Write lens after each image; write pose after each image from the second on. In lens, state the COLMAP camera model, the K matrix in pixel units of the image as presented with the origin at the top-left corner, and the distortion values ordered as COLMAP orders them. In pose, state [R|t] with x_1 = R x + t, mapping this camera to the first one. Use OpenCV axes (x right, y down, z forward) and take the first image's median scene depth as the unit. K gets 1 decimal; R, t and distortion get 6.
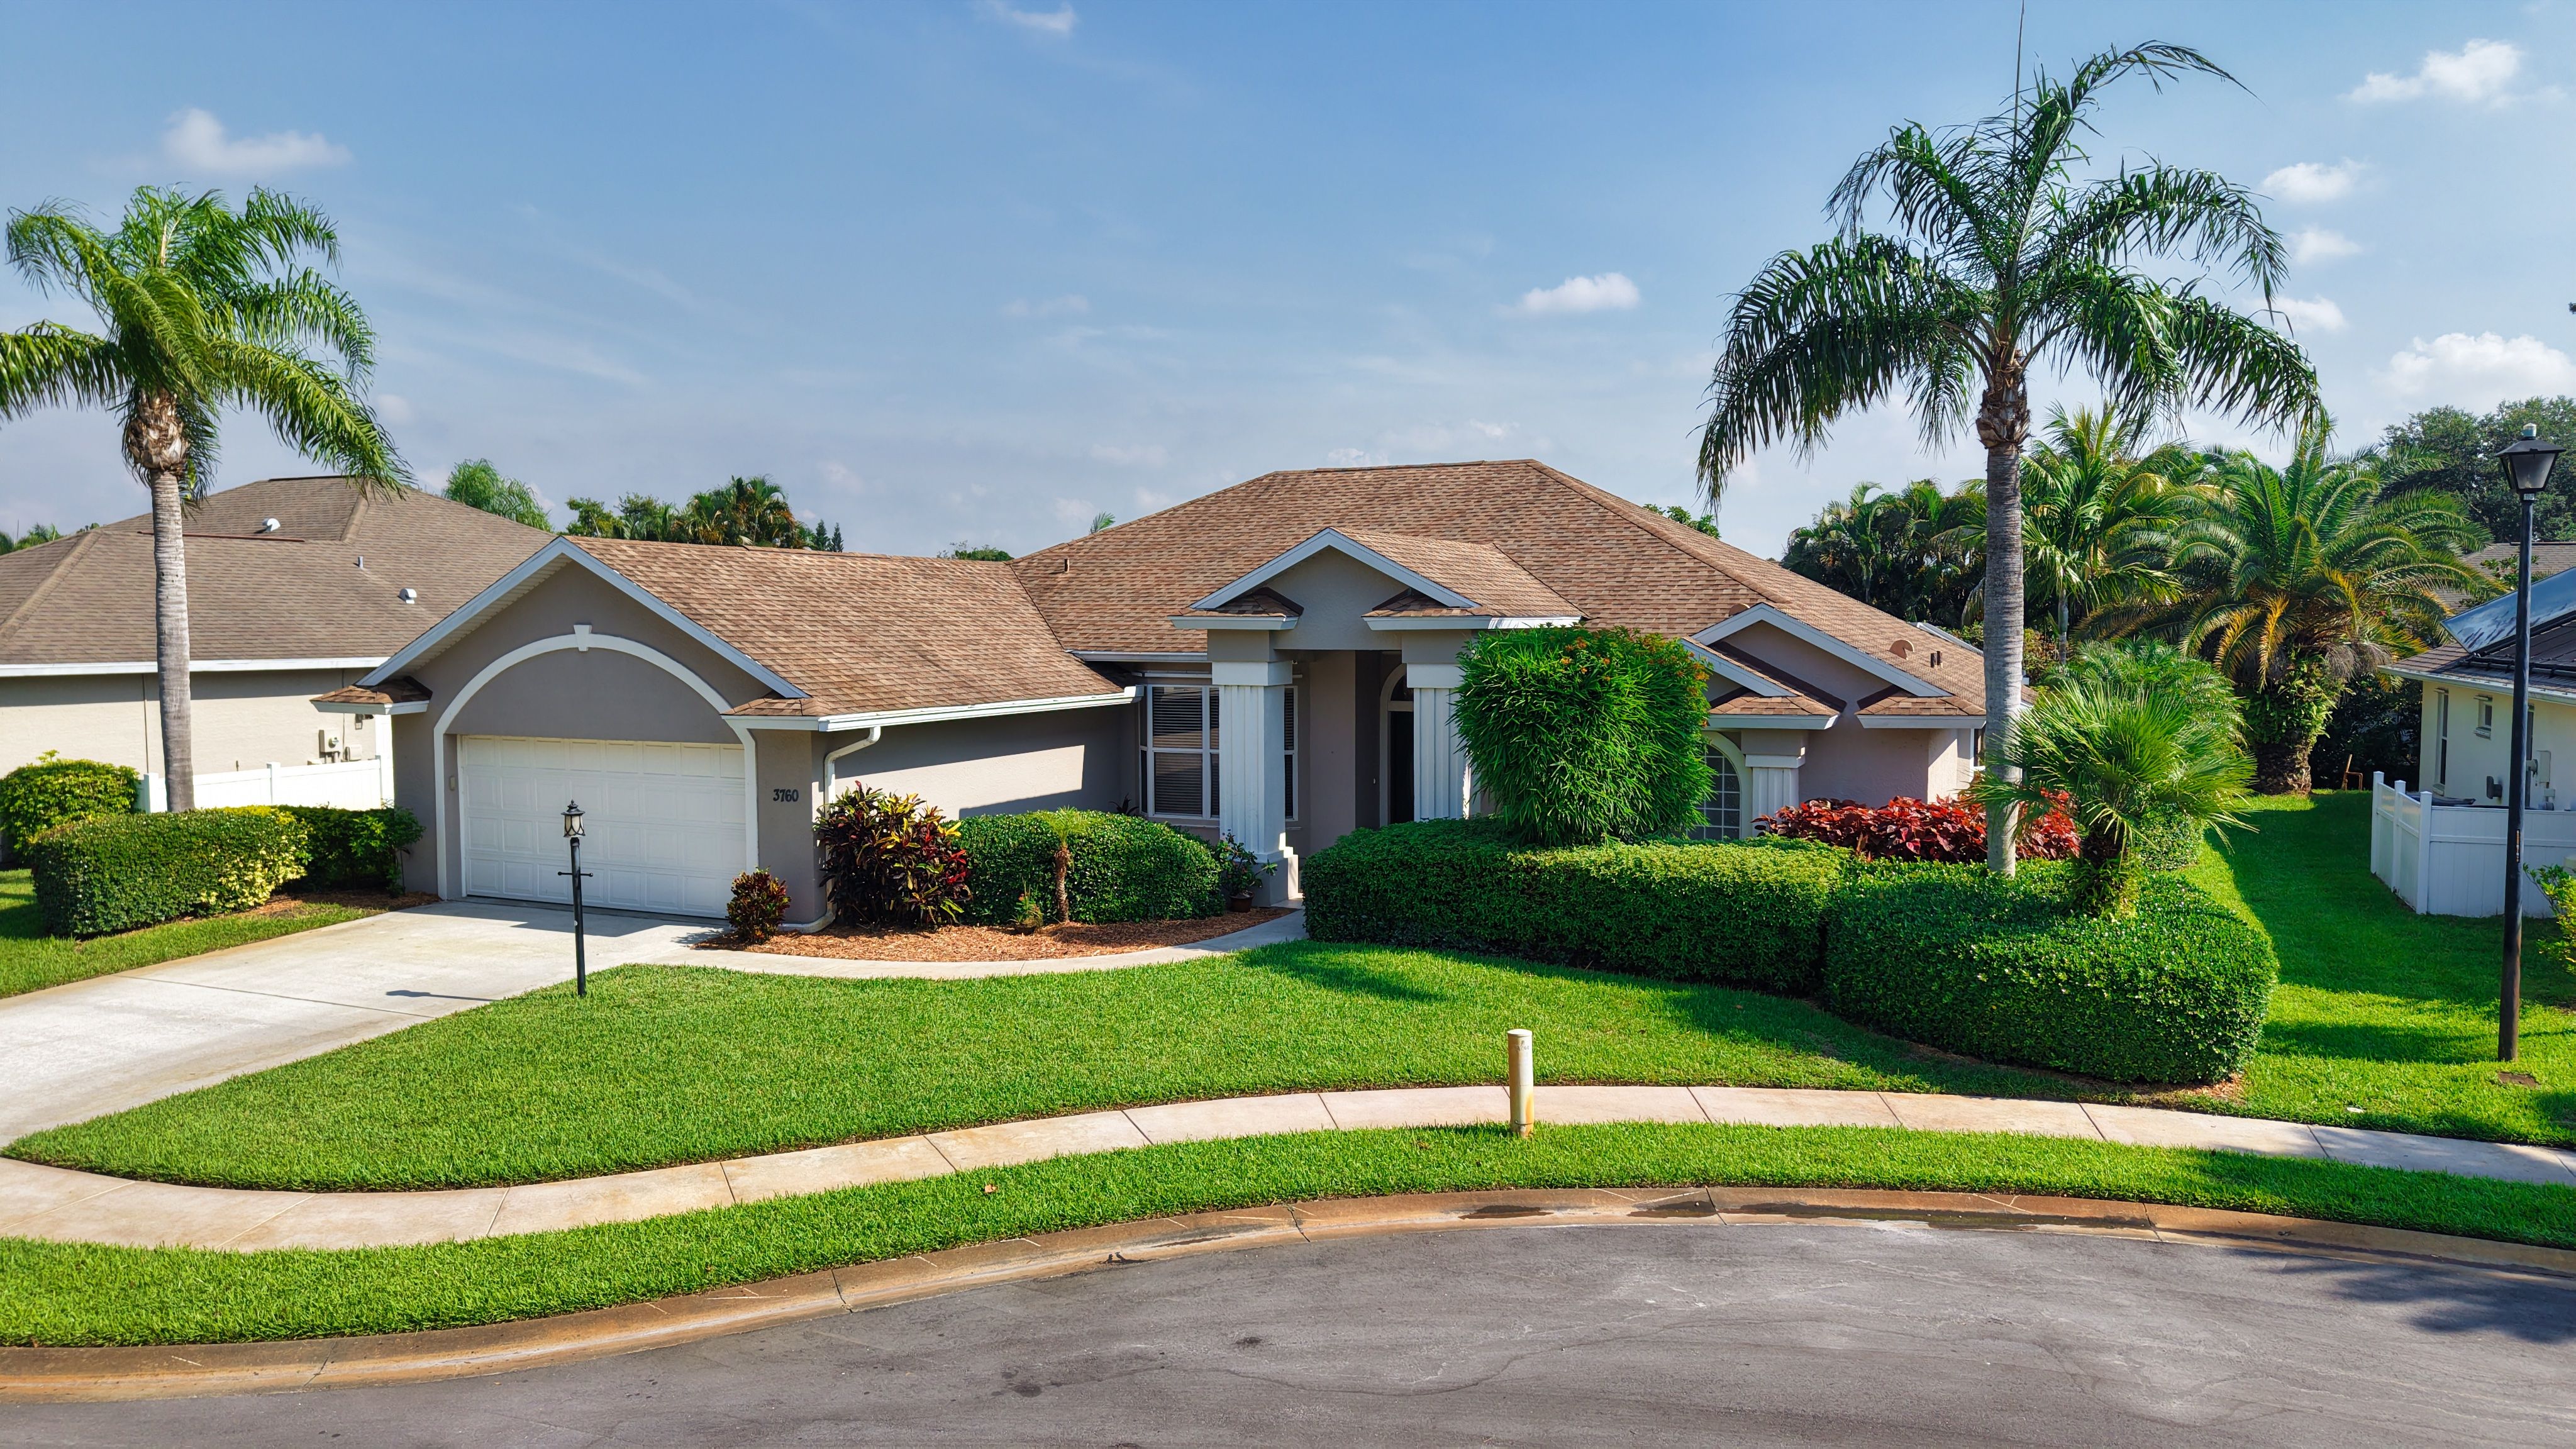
lens RADIAL K [[1723.3, 0, 1286.6], [0, 1723.3, 711.3], [0, 0, 1]] dist [0.008614, 0.003214]
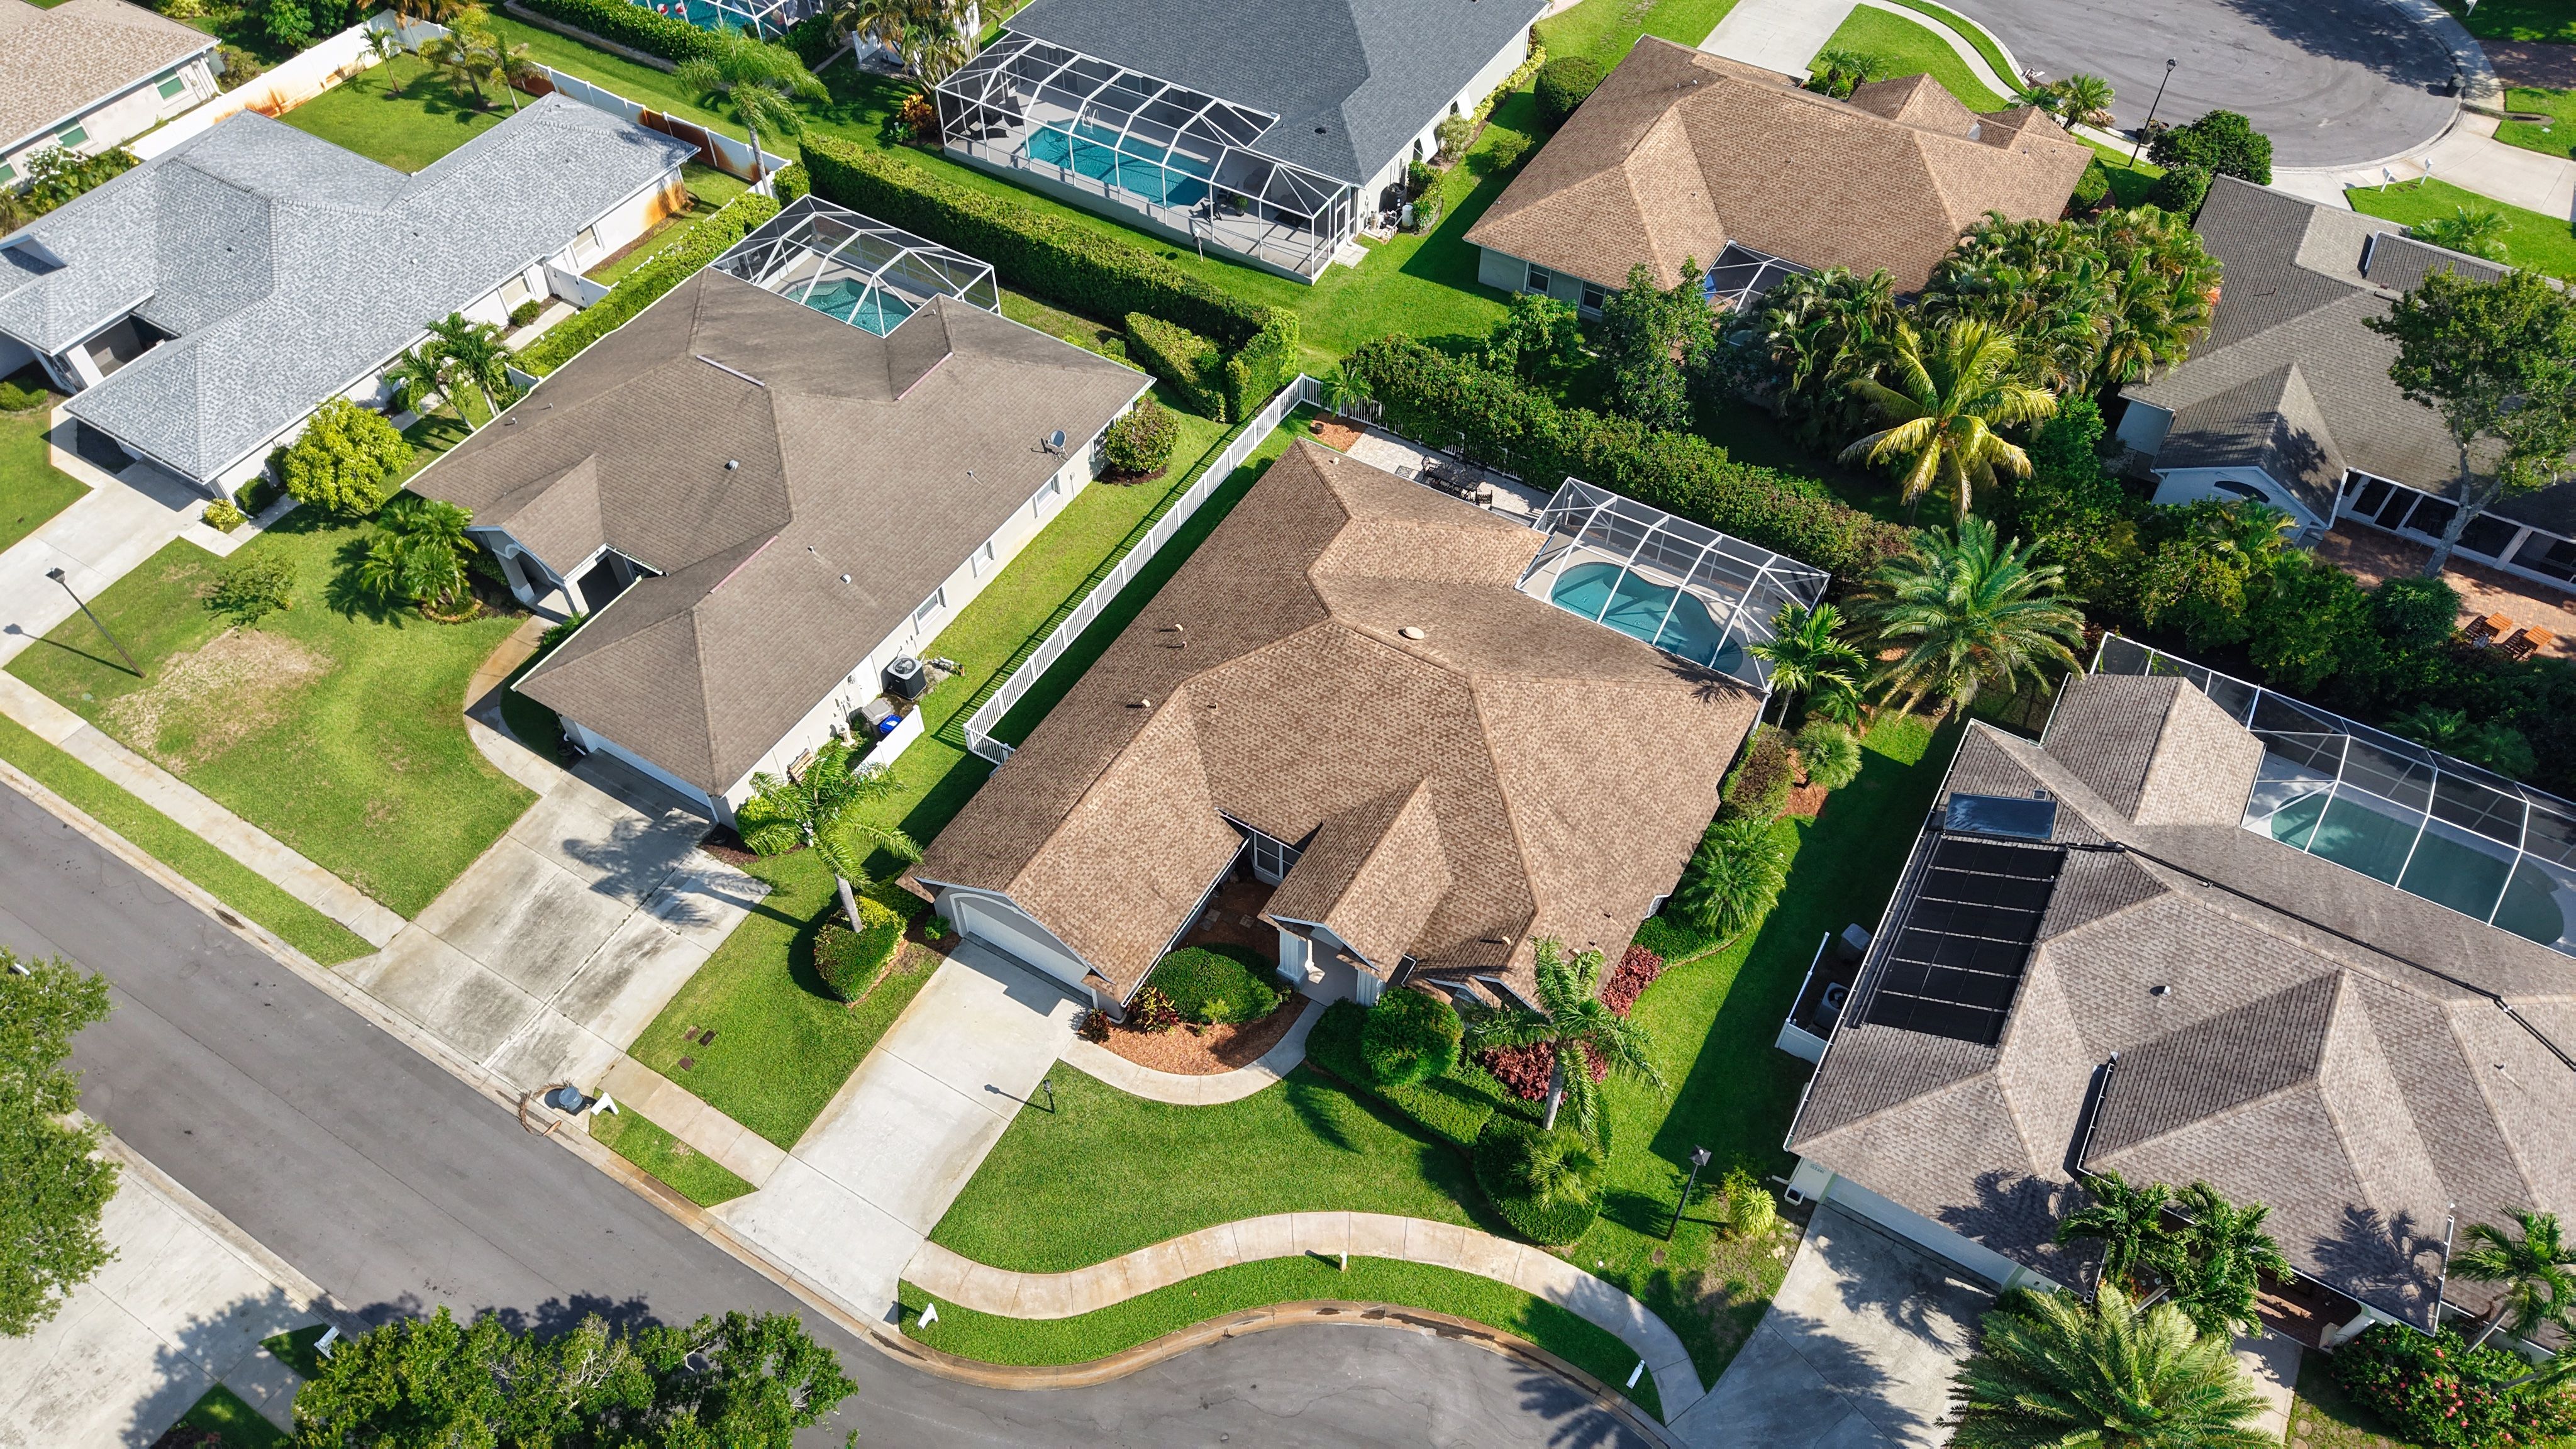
lens RADIAL K [[1723.3, 0, 1286.6], [0, 1723.3, 711.3], [0, 0, 1]] dist [0.008614, 0.003214]
pose [[0.994108, 0.086981, -0.064681, 0.165509], [-0.012927, 0.687598, 0.725976, -3.381722], [0.107620, -0.720863, 0.684671, -0.664677]]
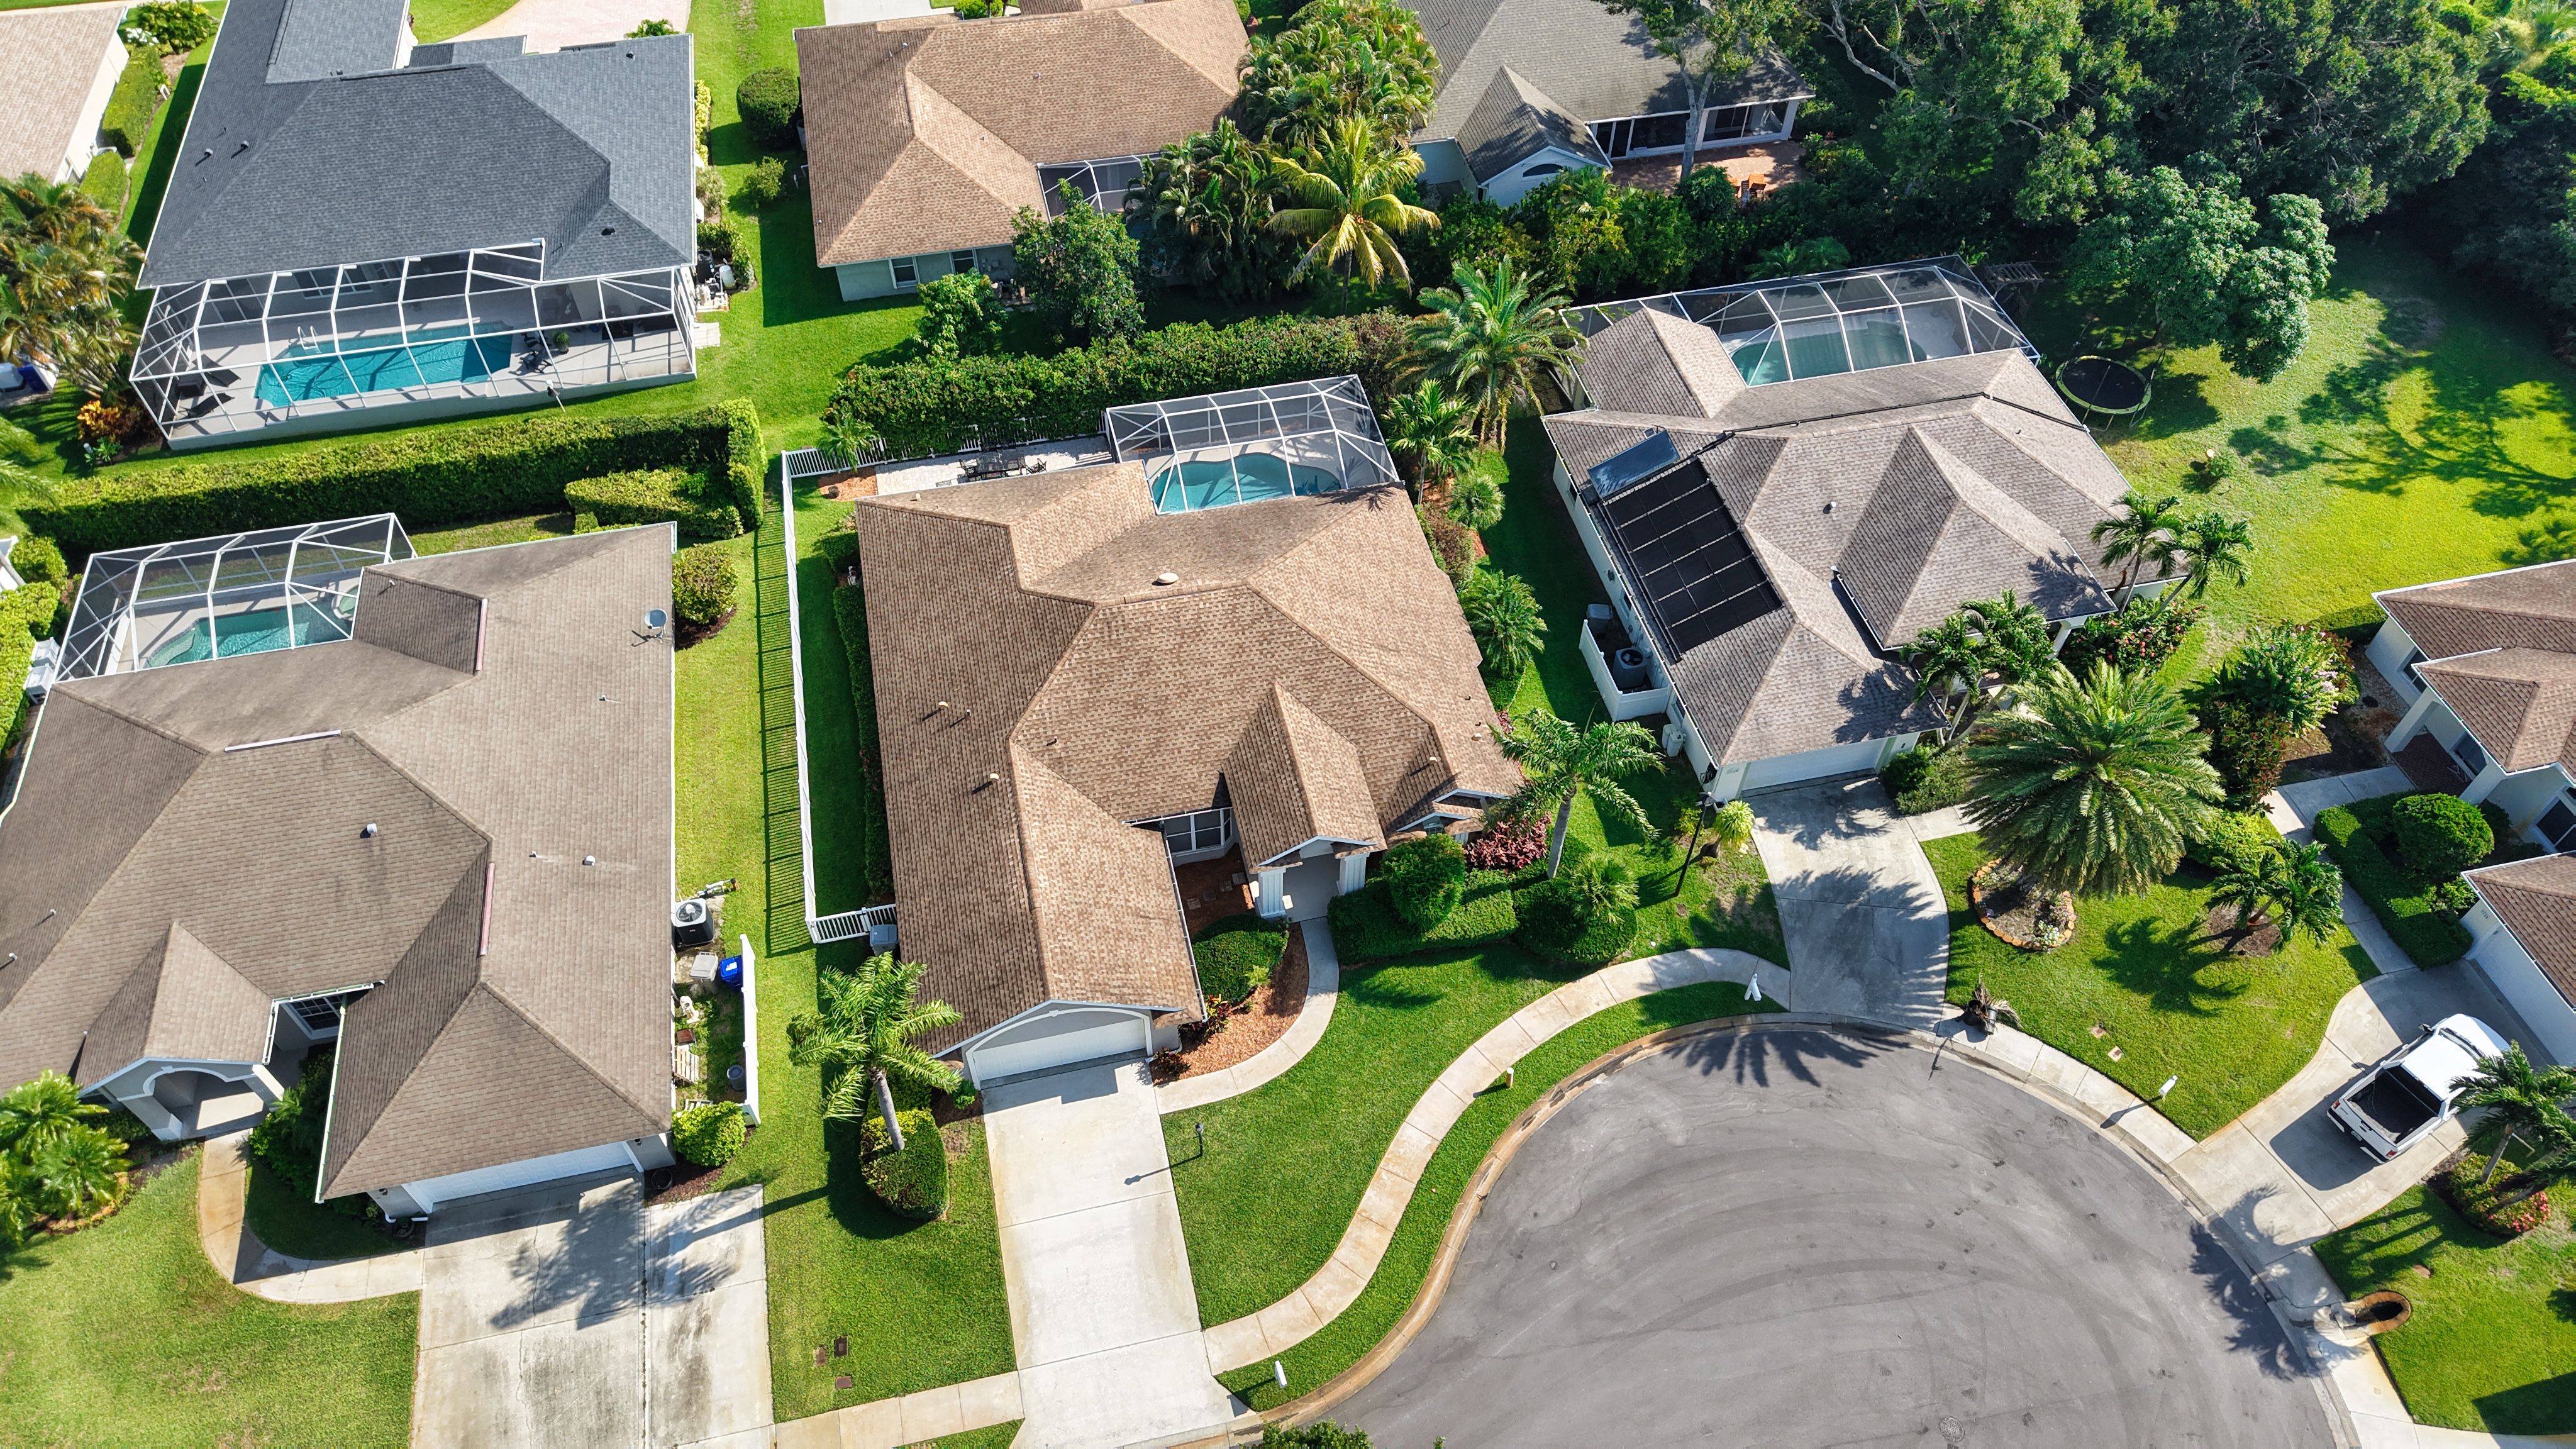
lens RADIAL K [[1713.2, 0, 1263.1], [0, 1713.2, 704.7], [0, 0, 1]] dist [0.004042, -0.003634]
pose [[0.798523, -0.454095, 0.395170, -1.543621], [0.022811, 0.678821, 0.733949, -3.408304], [-0.601532, -0.577061, 0.552413, -0.308602]]
